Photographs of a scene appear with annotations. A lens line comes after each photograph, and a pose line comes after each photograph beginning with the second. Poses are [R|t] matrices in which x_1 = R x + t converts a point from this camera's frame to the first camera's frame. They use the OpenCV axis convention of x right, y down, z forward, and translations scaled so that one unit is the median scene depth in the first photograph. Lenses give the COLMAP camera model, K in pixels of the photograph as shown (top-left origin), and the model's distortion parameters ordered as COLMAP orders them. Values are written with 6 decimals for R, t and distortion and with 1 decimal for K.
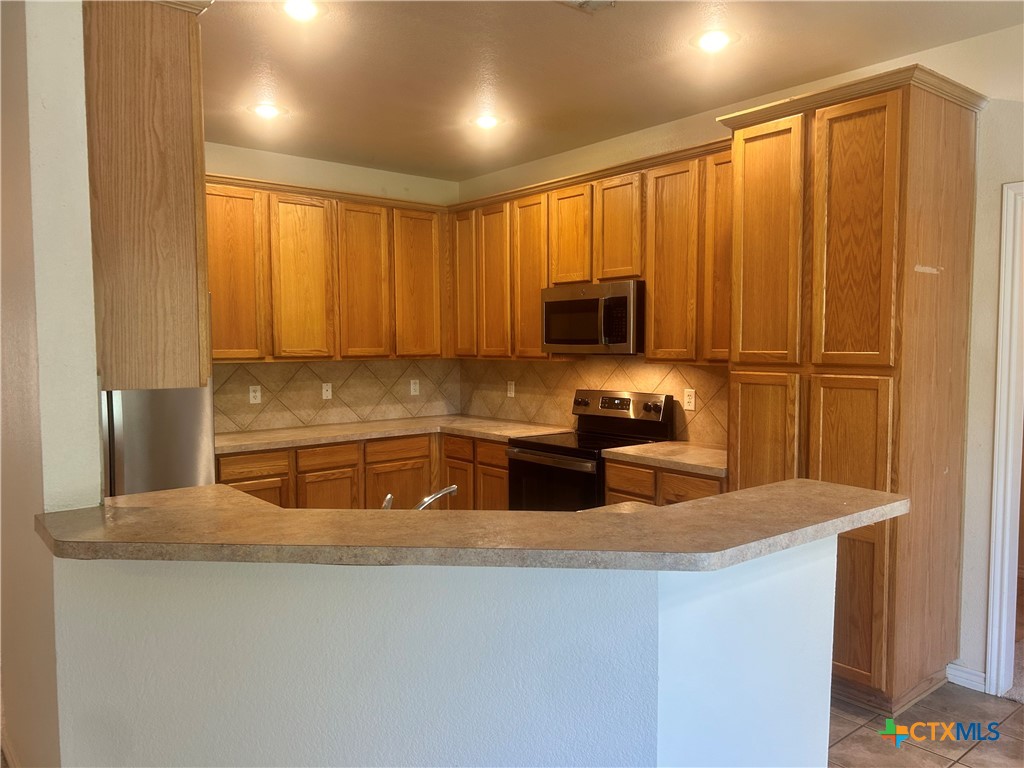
lens RADIAL K [[770.9, 0, 514.1], [0, 770.9, 397.1], [0, 0, 1]] dist [0.052163, -0.057572]
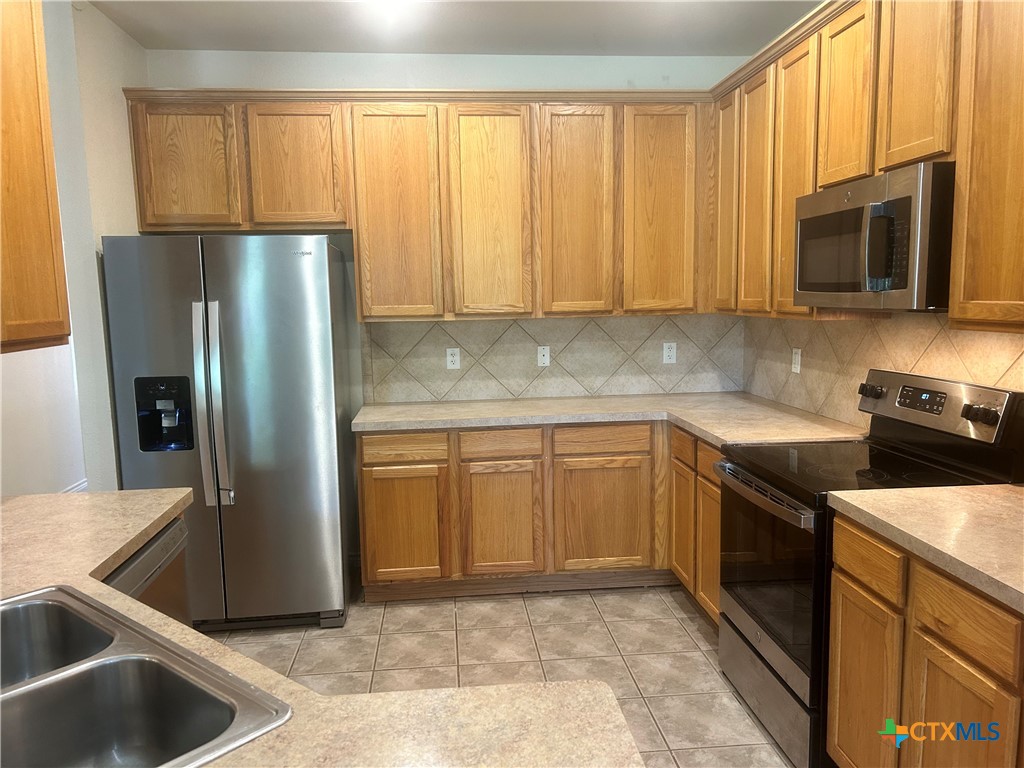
lens RADIAL K [[770.9, 0, 503.7], [0, 770.9, 390.3], [0, 0, 1]] dist [0.052163, -0.057572]
pose [[0.822305, 0.057679, -0.566116, 0.203324], [-0.024376, 0.997507, 0.066225, -0.028168], [0.568524, -0.040658, 0.821661, 0.384931]]
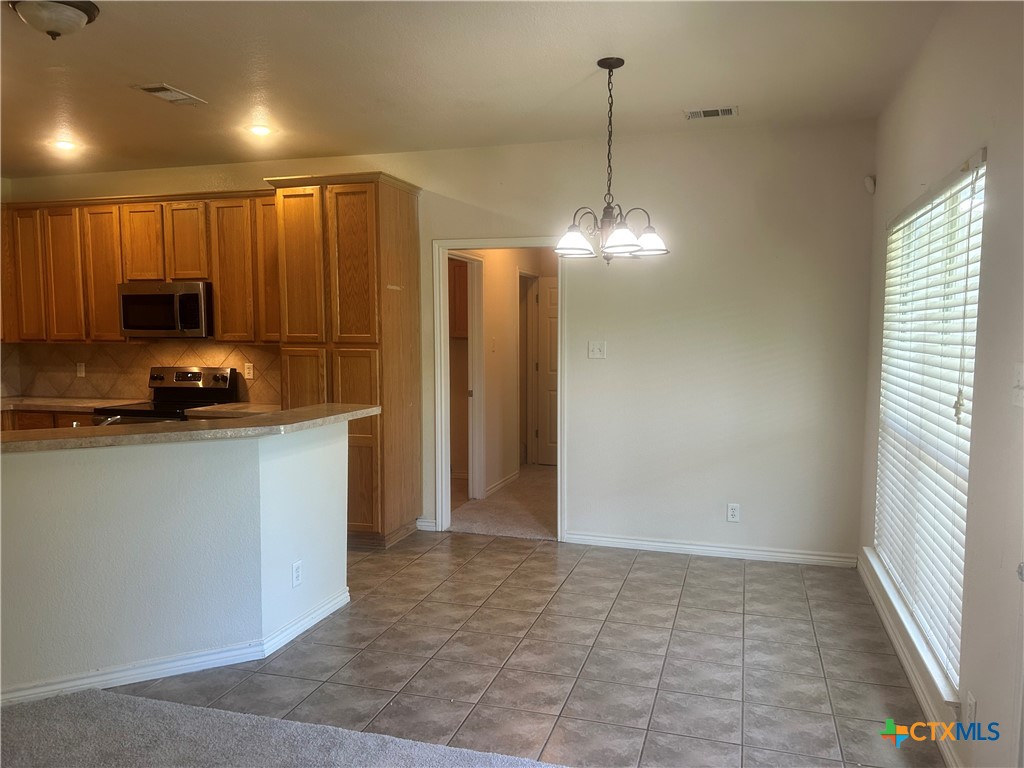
lens RADIAL K [[770.9, 0, 519.6], [0, 770.9, 392.5], [0, 0, 1]] dist [0.052163, -0.057572]
pose [[0.829063, -0.040990, 0.557651, -0.133870], [0.037310, 0.999142, 0.017972, 0.032318], [-0.557909, 0.005906, 0.829881, -0.377198]]
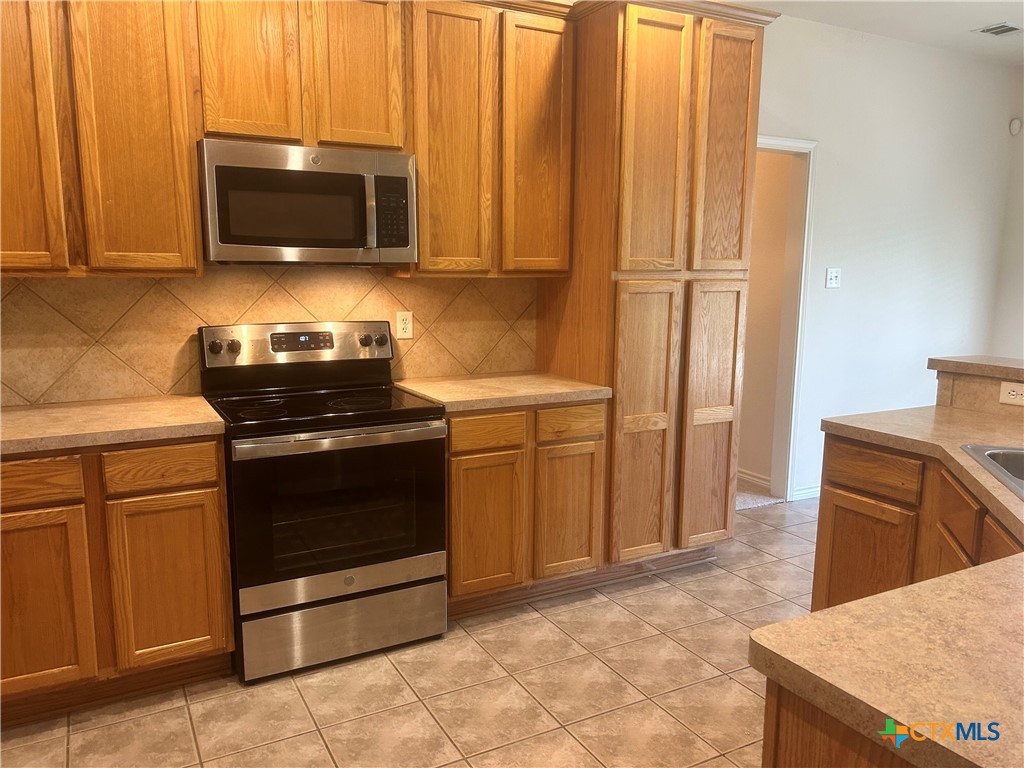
lens RADIAL K [[770.9, 0, 508.8], [0, 770.9, 392.5], [0, 0, 1]] dist [0.052163, -0.057572]
pose [[0.191765, -0.151157, 0.969731, -0.484528], [0.068087, 0.987737, 0.140500, -0.029755], [-0.979076, 0.039083, 0.199705, 0.712554]]
